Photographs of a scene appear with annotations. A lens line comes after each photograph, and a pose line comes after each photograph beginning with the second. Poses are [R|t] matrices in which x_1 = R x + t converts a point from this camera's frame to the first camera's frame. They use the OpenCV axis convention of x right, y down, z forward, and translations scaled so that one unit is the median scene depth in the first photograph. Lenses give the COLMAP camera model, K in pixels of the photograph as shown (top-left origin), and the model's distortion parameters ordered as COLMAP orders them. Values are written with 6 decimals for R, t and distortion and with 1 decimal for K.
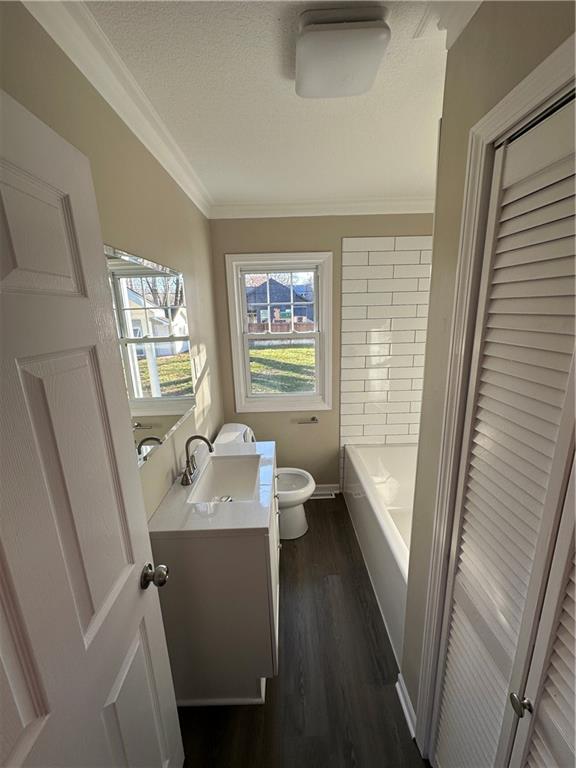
lens RADIAL K [[305.8, 0, 288.0], [0, 305.8, 384.0], [0, 0, 1]] dist [-0.000761, -0.000403]
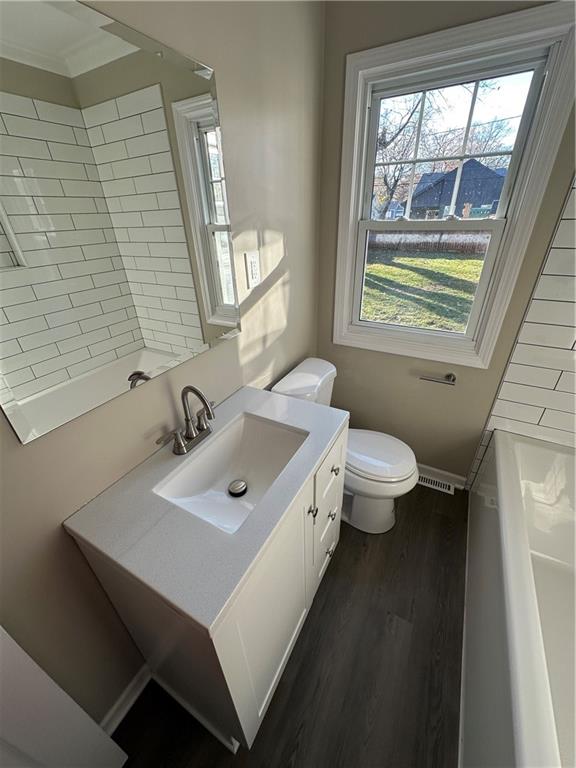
lens RADIAL K [[305.8, 0, 288.0], [0, 305.8, 384.0], [0, 0, 1]] dist [-0.000761, -0.000403]
pose [[0.870805, 0.243613, -0.427026, 0.069087], [-0.113390, 0.944699, 0.307712, -0.024901], [0.478374, -0.219537, 0.850272, 0.326633]]
